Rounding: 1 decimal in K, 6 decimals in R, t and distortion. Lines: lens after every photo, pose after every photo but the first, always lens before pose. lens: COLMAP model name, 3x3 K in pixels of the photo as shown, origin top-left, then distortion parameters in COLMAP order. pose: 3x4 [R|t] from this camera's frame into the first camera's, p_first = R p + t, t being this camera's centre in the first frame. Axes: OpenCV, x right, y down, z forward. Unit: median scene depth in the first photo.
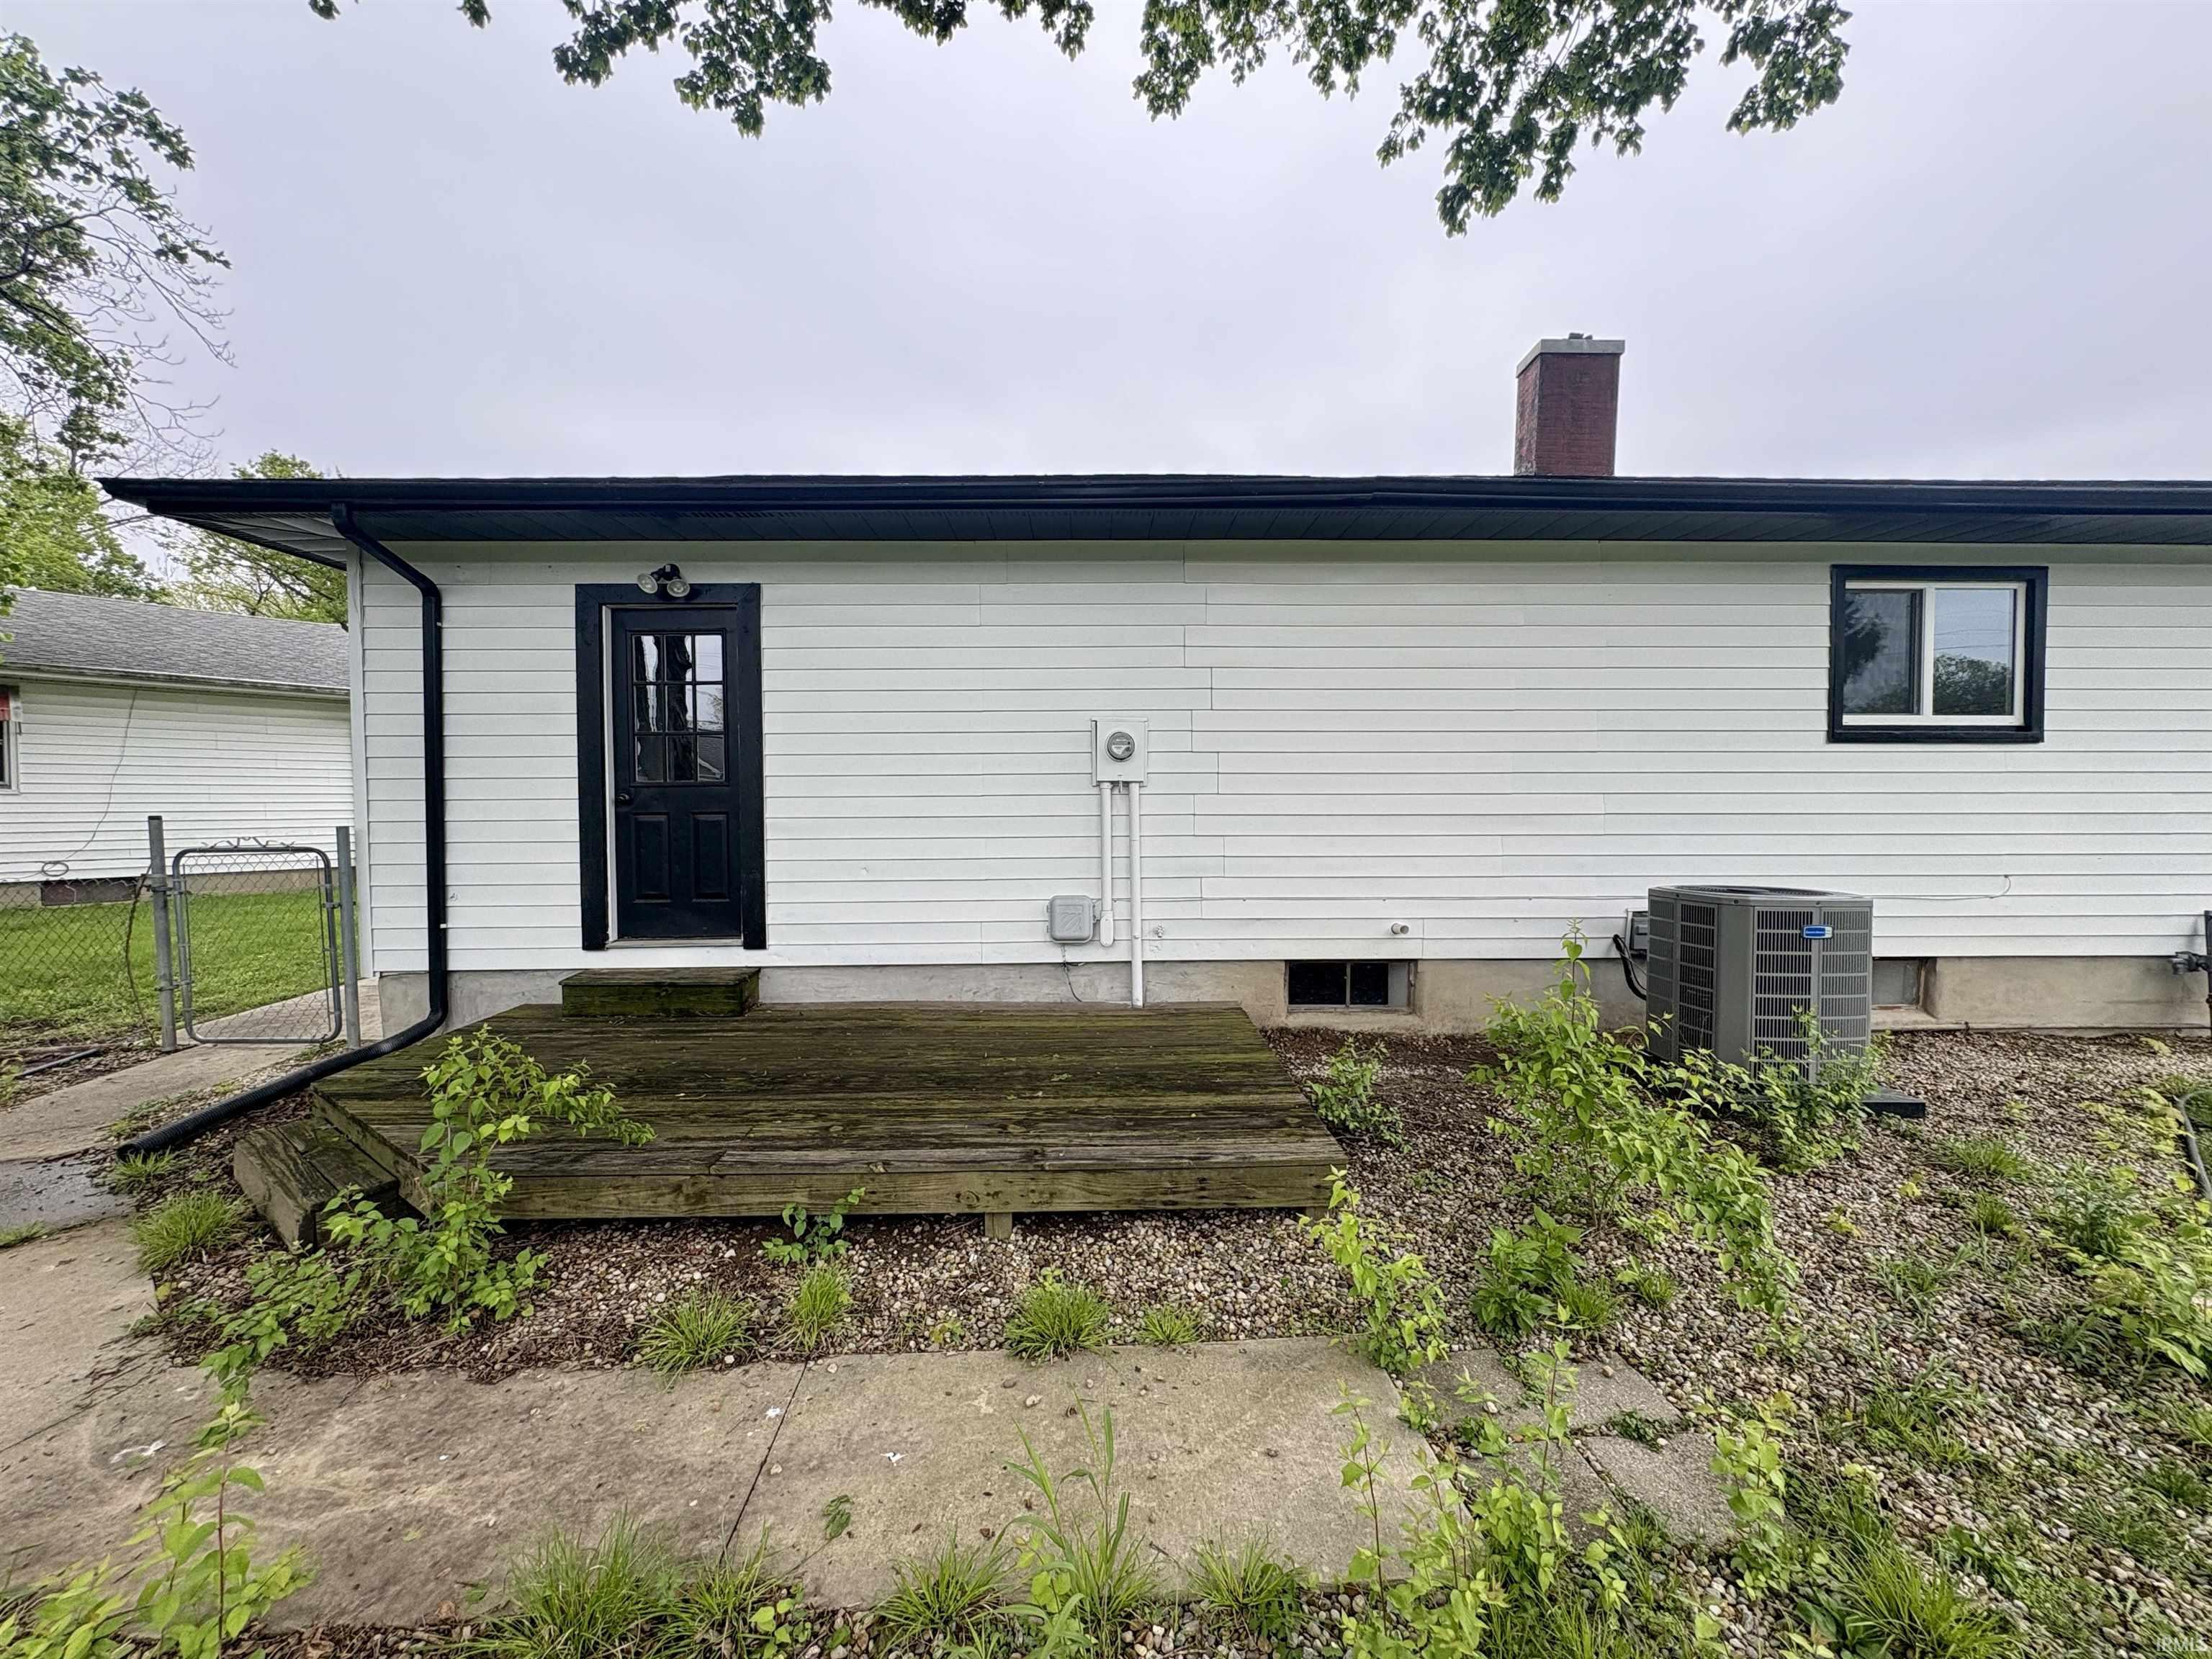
lens RADIAL K [[881.8, 0, 1112.4], [0, 881.8, 813.2], [0, 0, 1]] dist [0.003235, -0.000516]
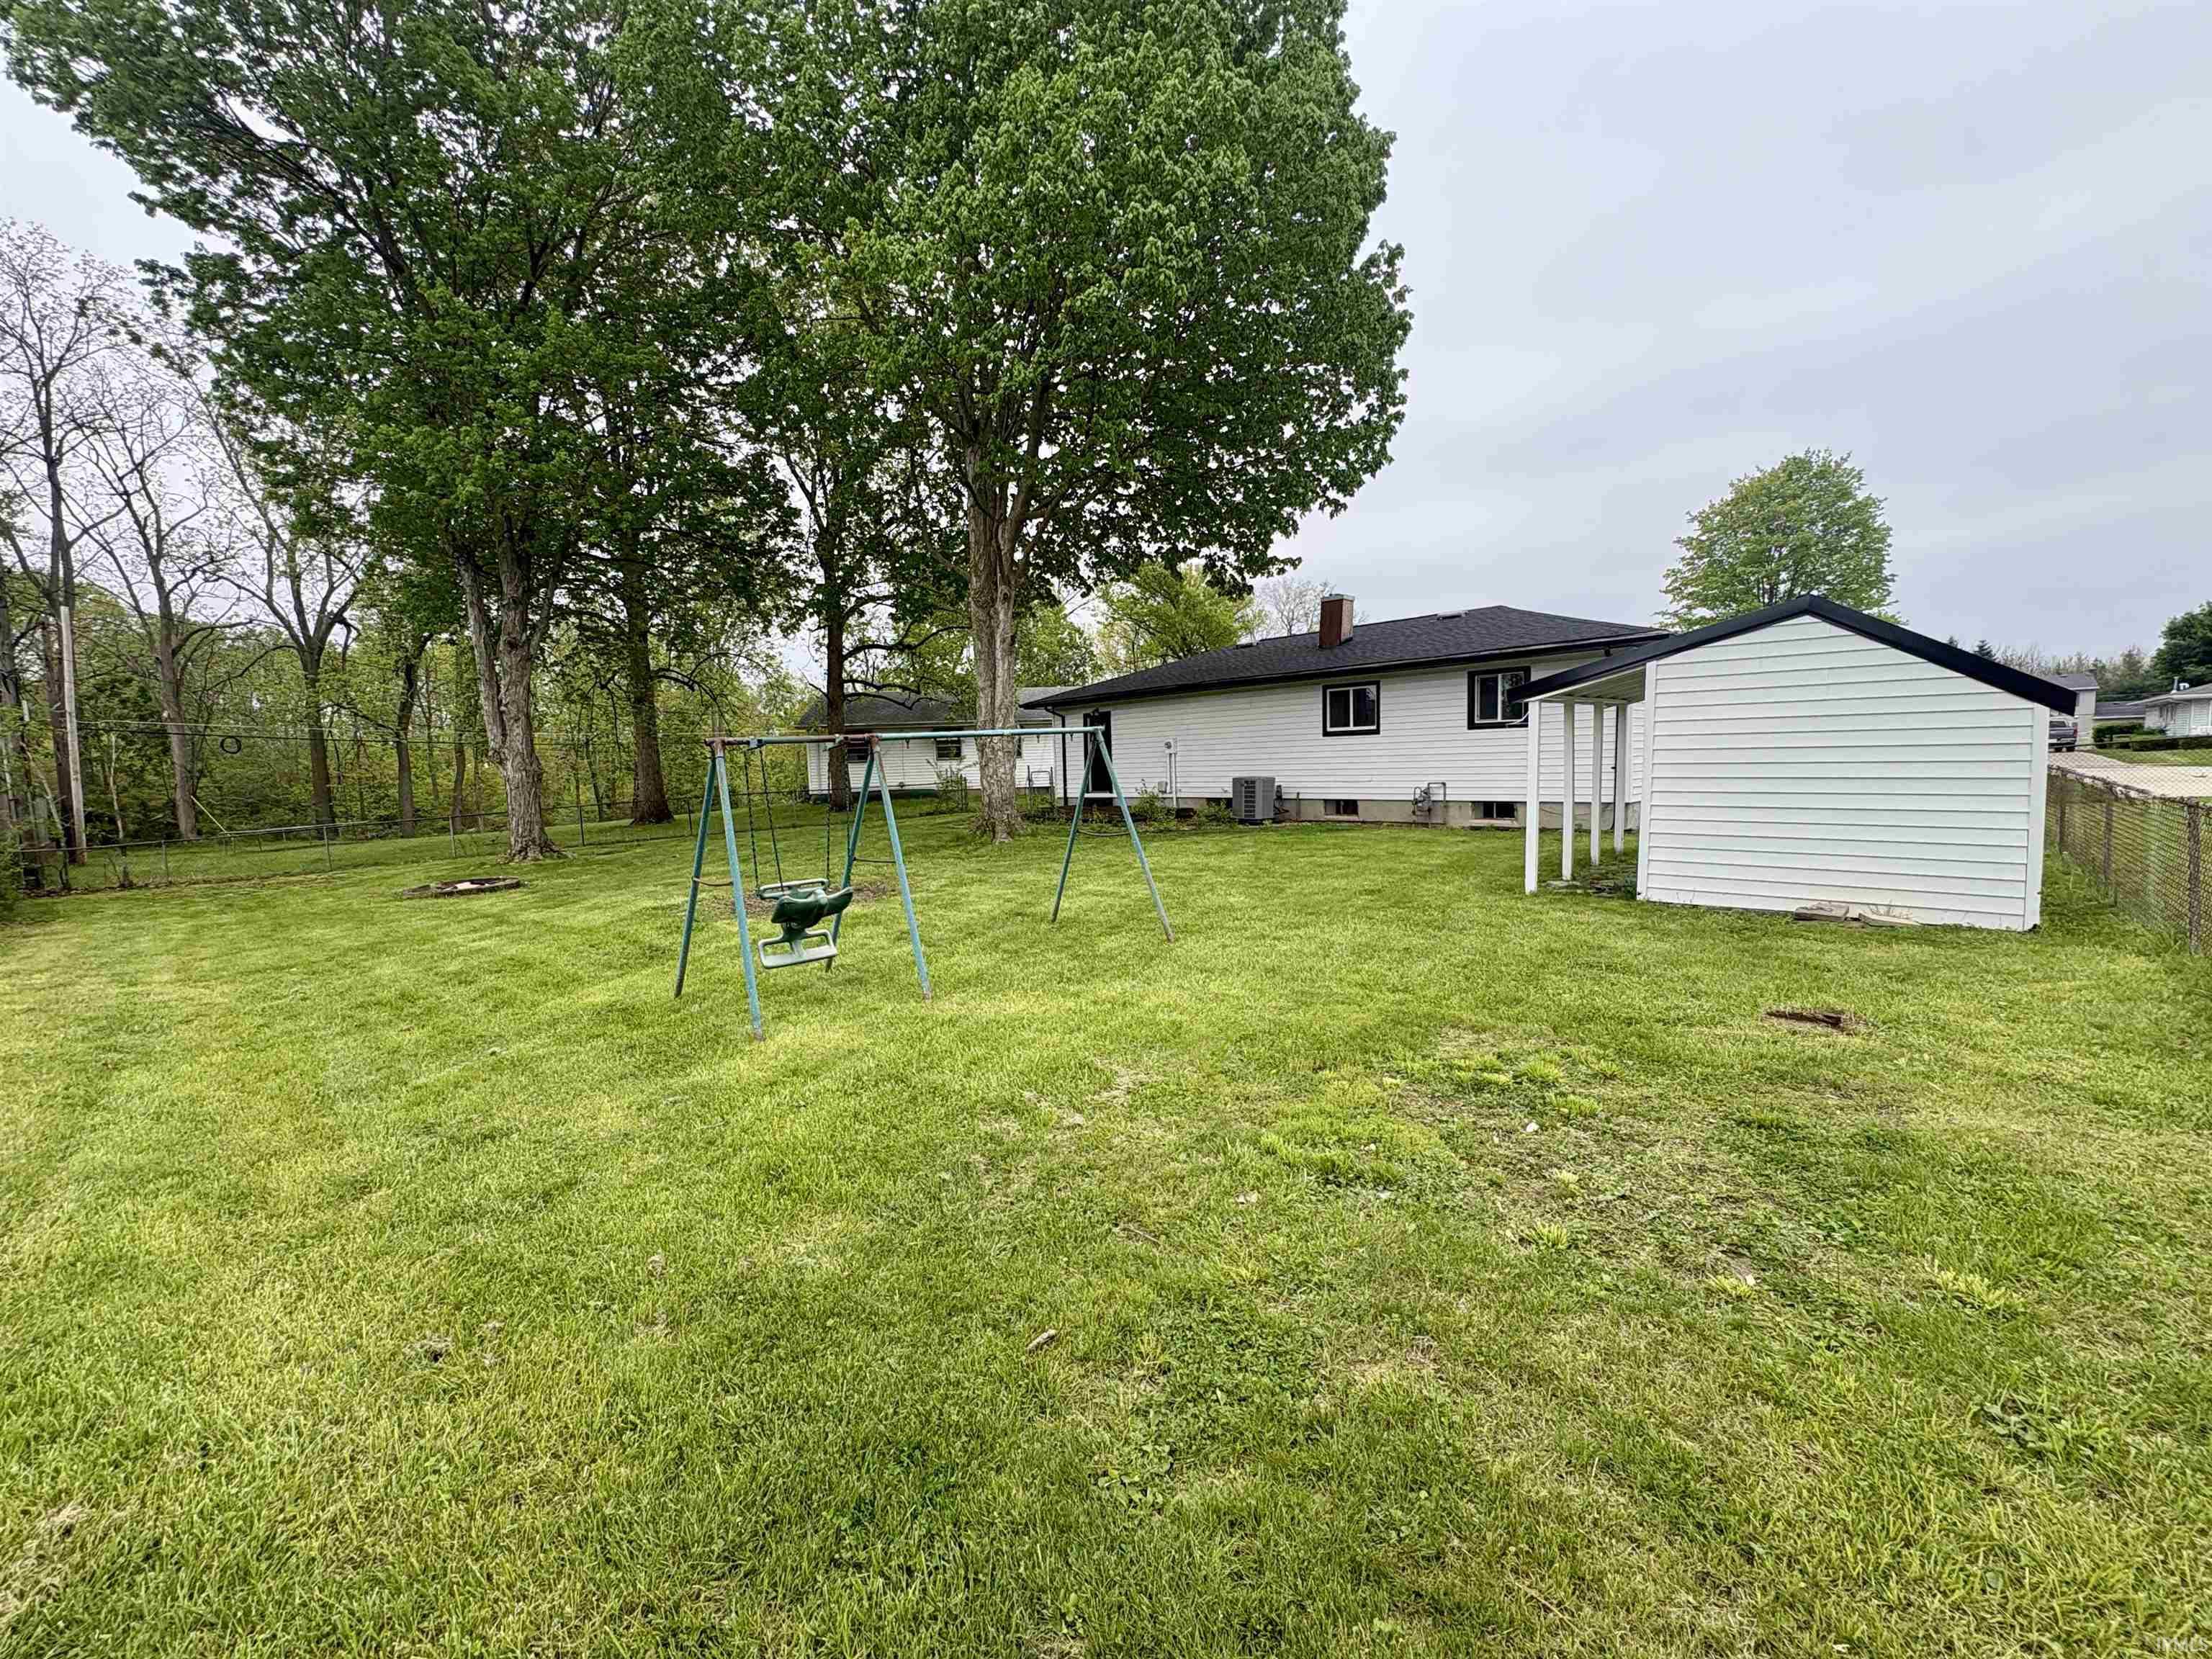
lens RADIAL K [[881.8, 0, 1123.6], [0, 881.8, 814.5], [0, 0, 1]] dist [0.003235, -0.000516]
pose [[0.688835, 0.024891, -0.724491, 2.790748], [0.007720, 0.999102, 0.041665, 0.075472], [0.724877, -0.034294, 0.688024, -1.966043]]
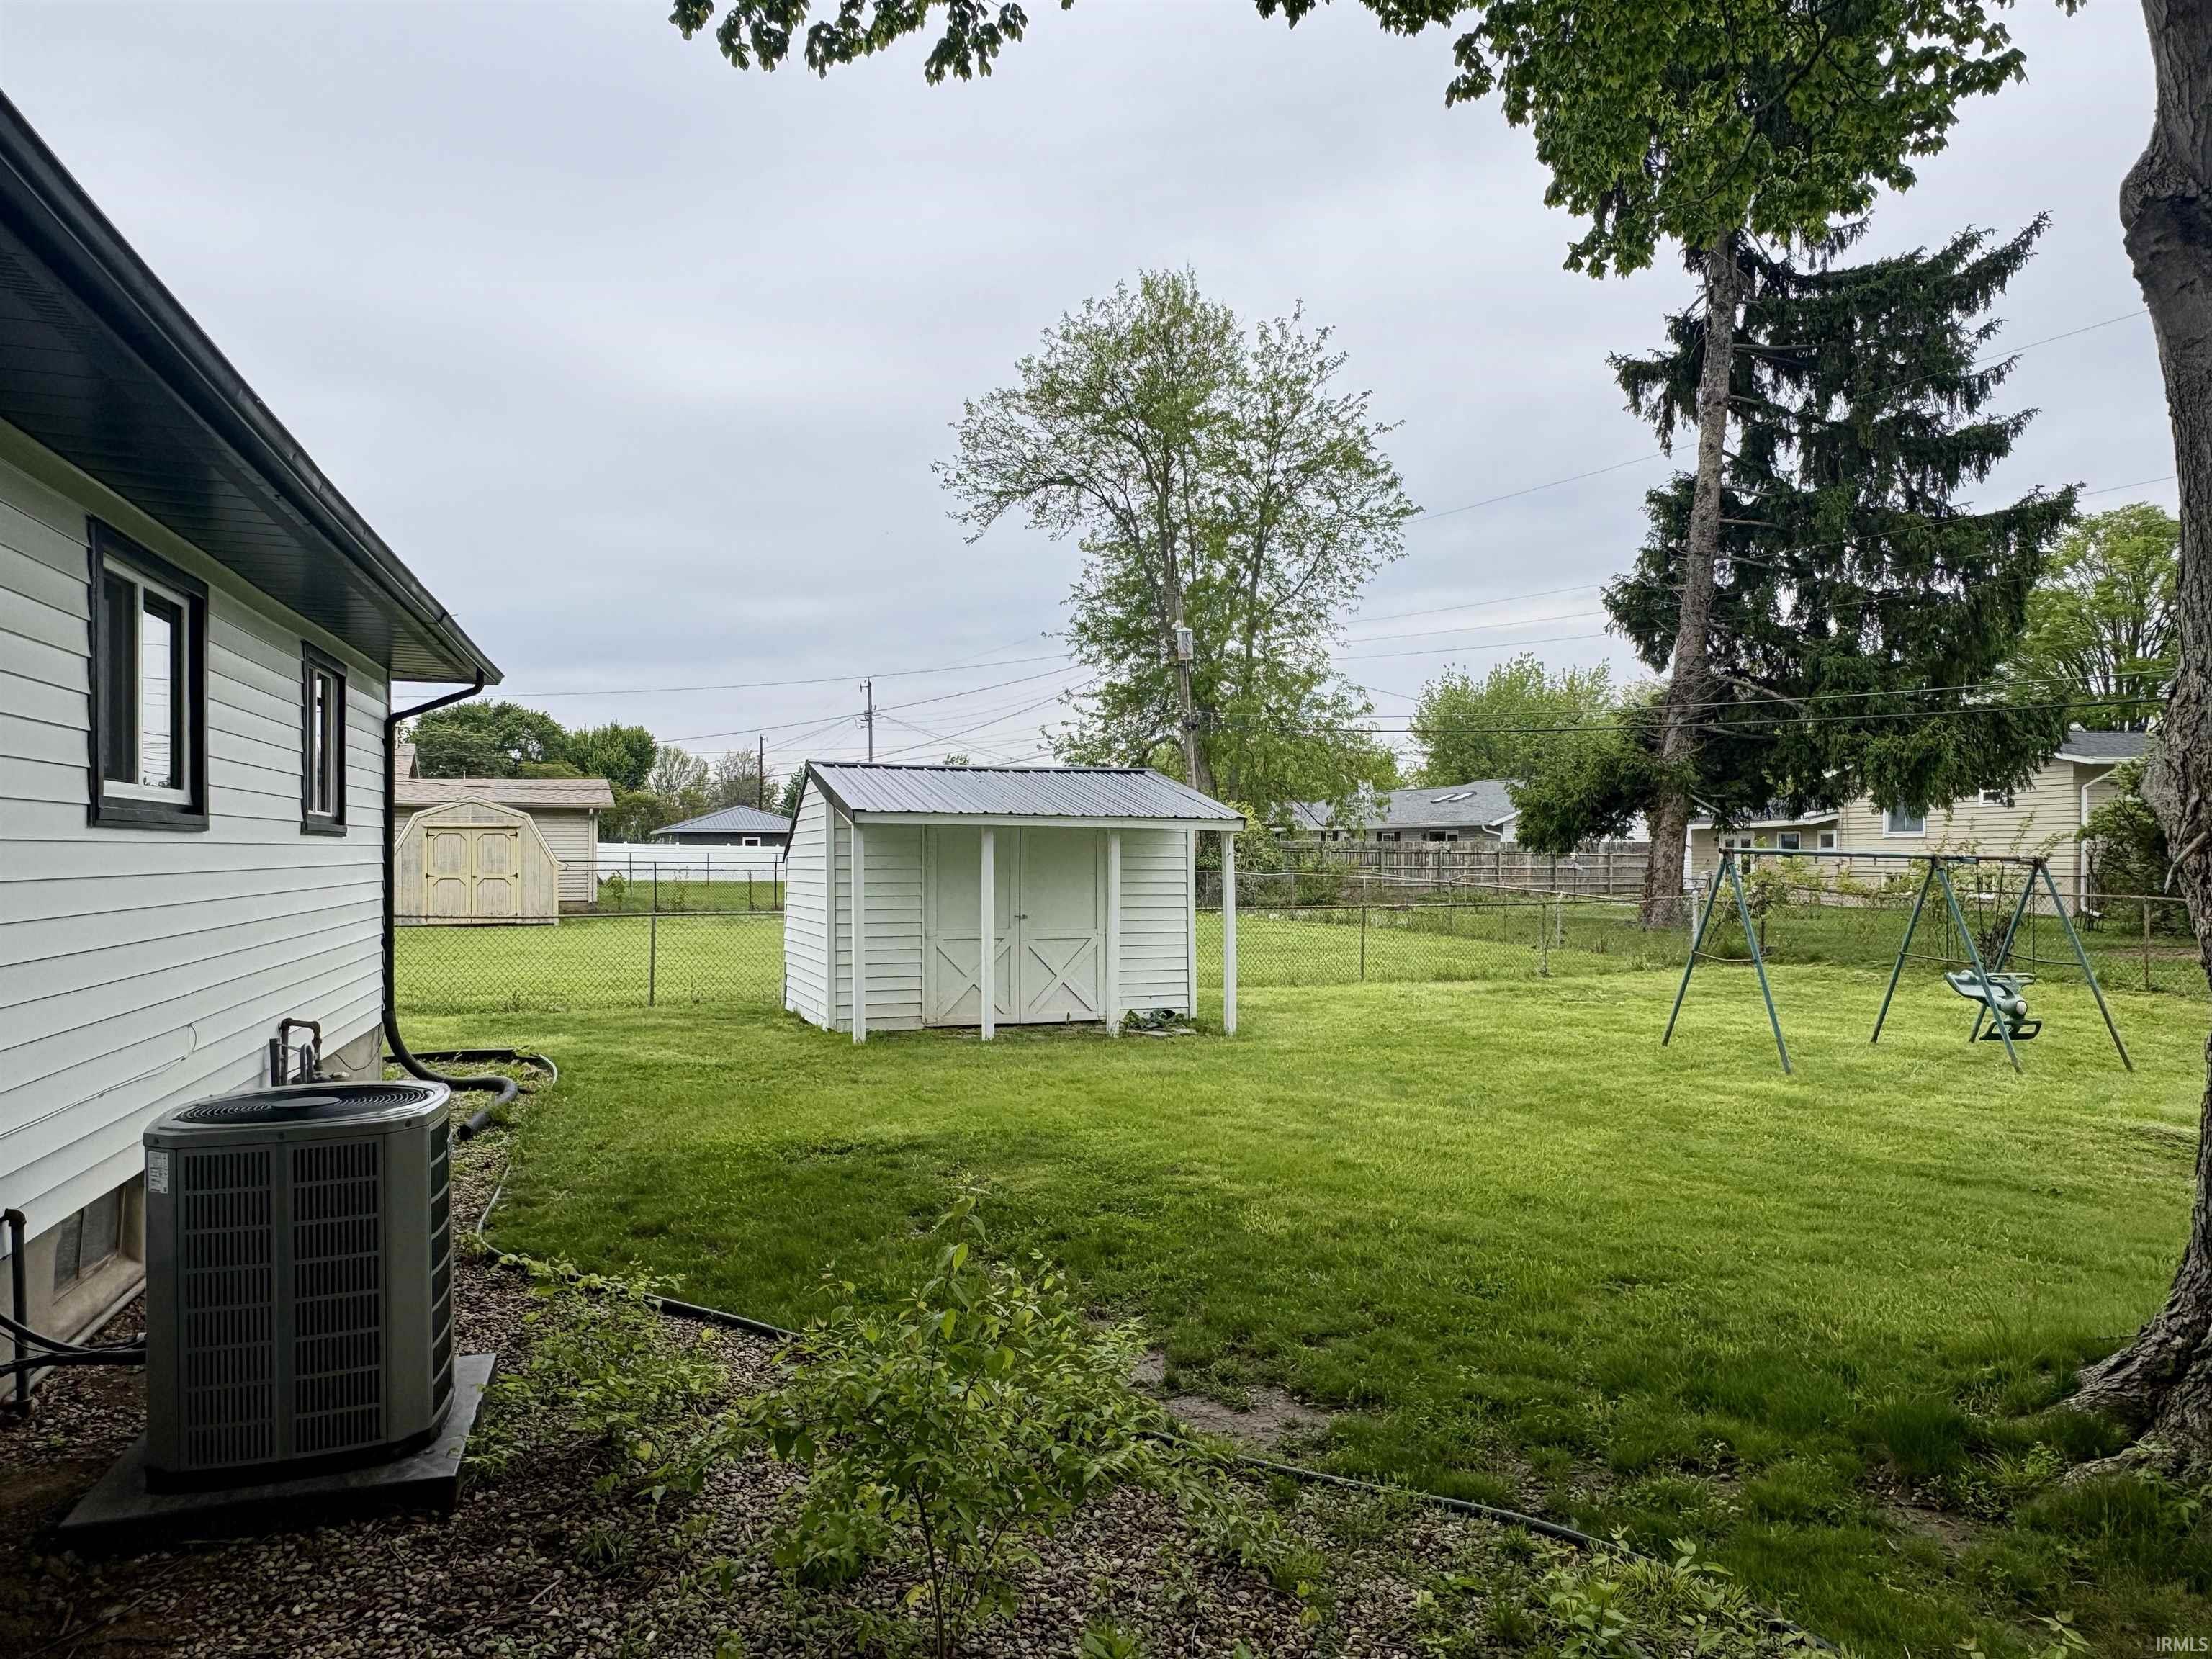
lens RADIAL K [[1446.0, 0, 1099.1], [0, 1446.0, 841.8], [0, 0, 1]] dist [-0.003389, 0.003973]
pose [[-0.269012, 0.005686, 0.963120, -0.450339], [0.023979, 0.999712, 0.000796, -0.087992], [-0.962838, 0.023309, -0.269071, 1.001493]]
